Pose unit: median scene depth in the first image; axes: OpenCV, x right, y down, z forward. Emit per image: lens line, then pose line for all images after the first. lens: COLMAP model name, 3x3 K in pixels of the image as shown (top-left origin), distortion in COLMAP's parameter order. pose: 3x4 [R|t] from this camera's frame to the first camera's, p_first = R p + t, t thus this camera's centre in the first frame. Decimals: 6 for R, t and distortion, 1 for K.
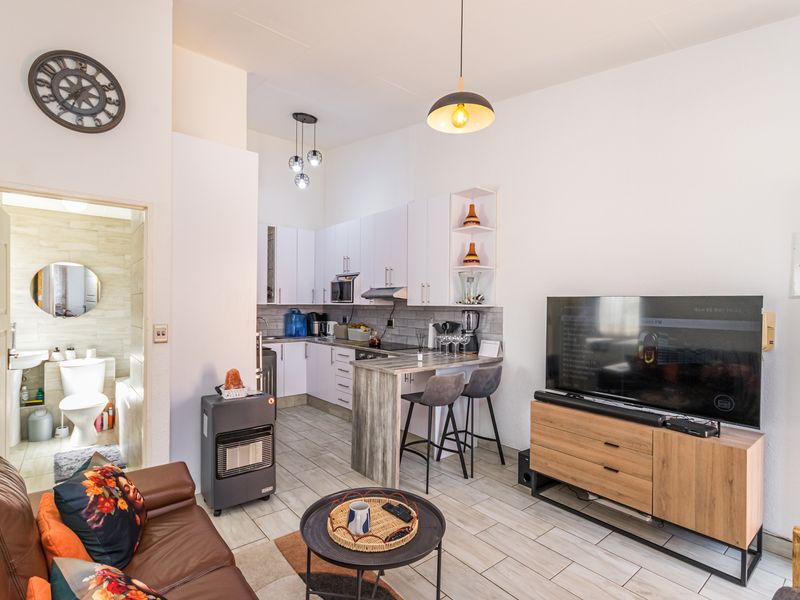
lens RADIAL K [[404.5, 0, 398.9], [0, 404.5, 310.9], [0, 0, 1]] dist [0.000196, -0.000136]
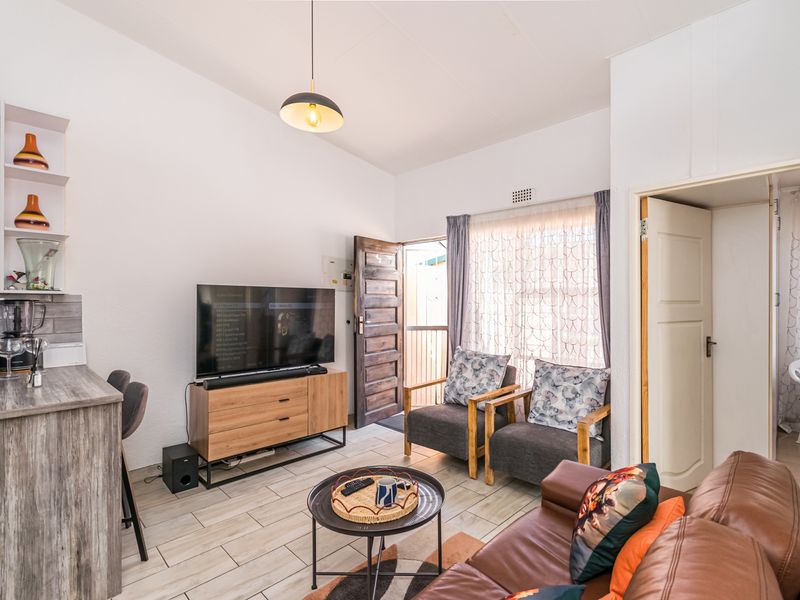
lens RADIAL K [[400.6, 0, 402.2], [0, 400.6, 303.2], [0, 0, 1]] dist [-0.000606, -0.000172]
pose [[-0.123474, -0.009567, 0.992302, -0.759692], [0.013187, 0.999849, 0.011281, 0.006364], [-0.992260, 0.014479, -0.123329, 0.727205]]
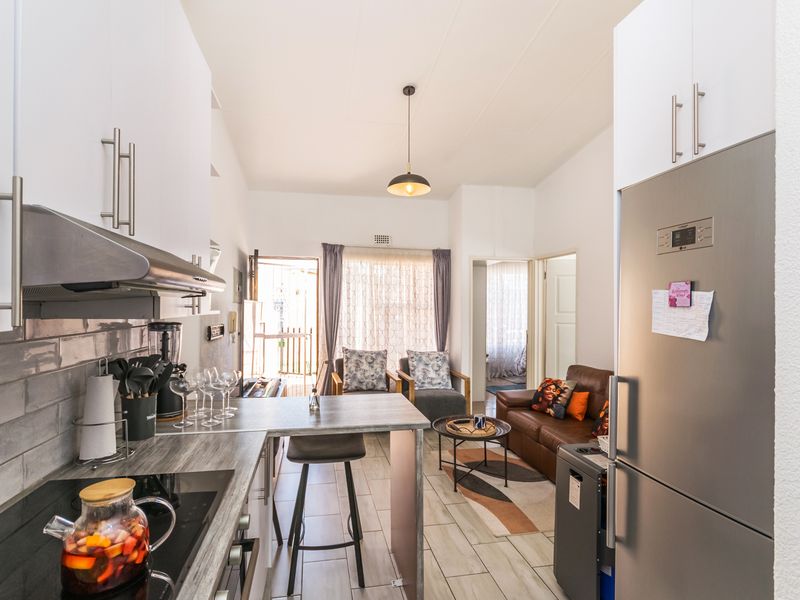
lens RADIAL K [[400.6, 0, 402.2], [0, 400.6, 303.2], [0, 0, 1]] dist [-0.000606, -0.000172]
pose [[-0.894666, -0.011590, 0.446586, -0.413782], [-0.007795, 0.999916, 0.010334, -0.048568], [-0.446668, 0.005765, -0.894681, 1.926438]]
